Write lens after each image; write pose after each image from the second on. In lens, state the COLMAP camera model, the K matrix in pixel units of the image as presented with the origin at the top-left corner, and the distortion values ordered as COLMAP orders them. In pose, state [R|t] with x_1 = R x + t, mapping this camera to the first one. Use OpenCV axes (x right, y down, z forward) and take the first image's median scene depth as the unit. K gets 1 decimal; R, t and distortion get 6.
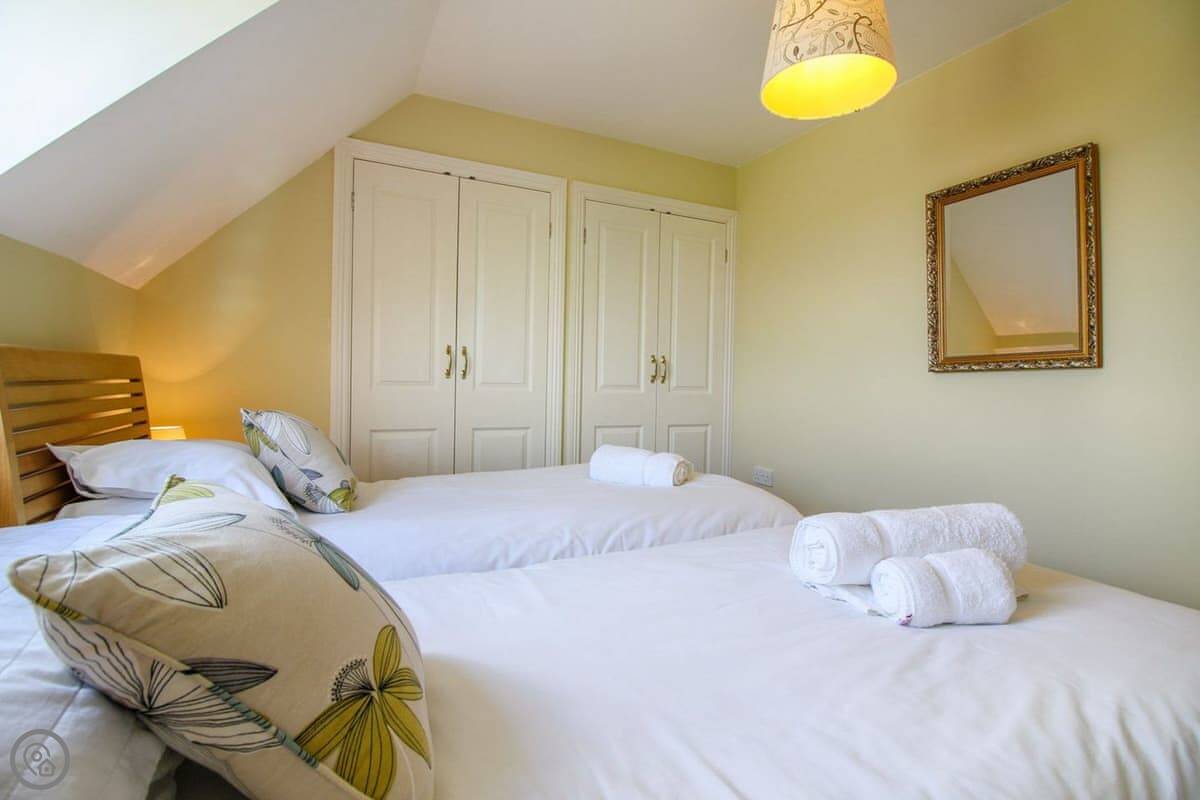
lens RADIAL K [[555.3, 0, 604.4], [0, 555.3, 386.2], [0, 0, 1]] dist [0.001719, -0.016324]
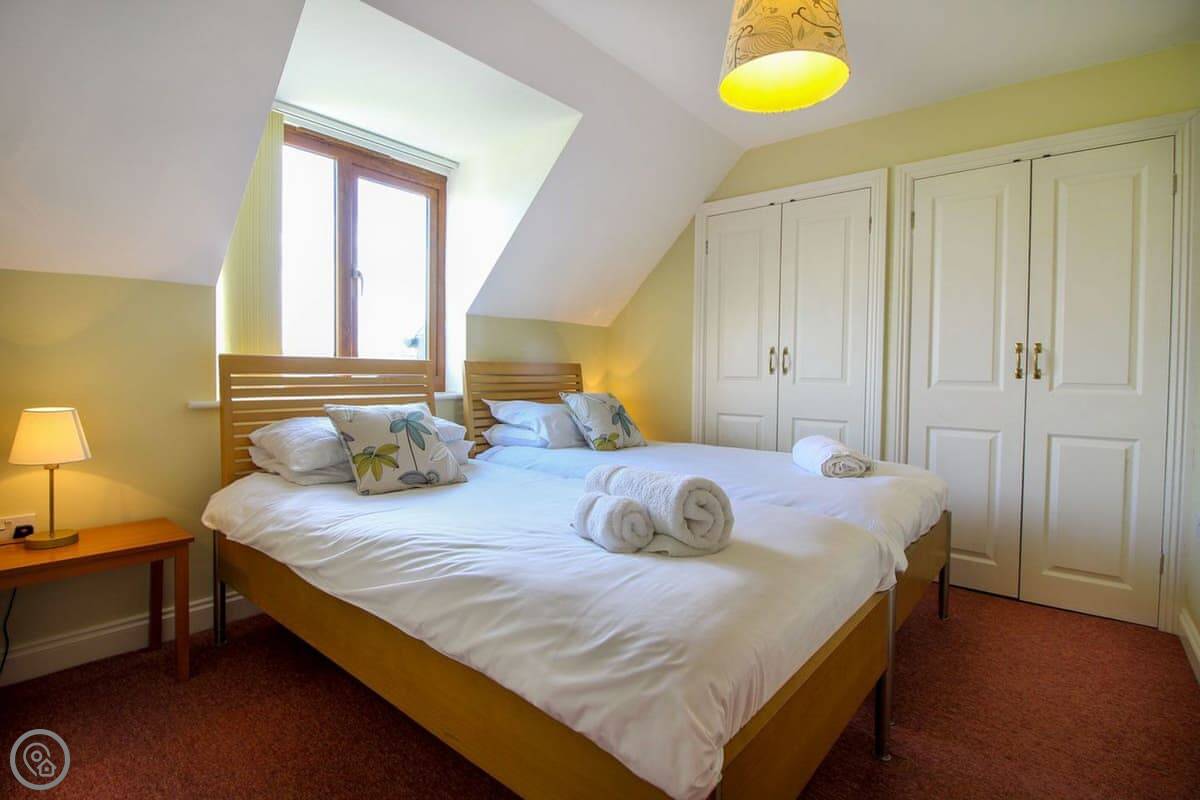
lens RADIAL K [[577.9, 0, 602.1], [0, 577.9, 383.4], [0, 0, 1]] dist [-0.001444, -0.012059]
pose [[0.416830, 0.005586, -0.908967, 0.693832], [-0.012981, 0.999916, 0.000192, 0.009959], [0.908892, 0.011719, 0.416867, 0.145526]]
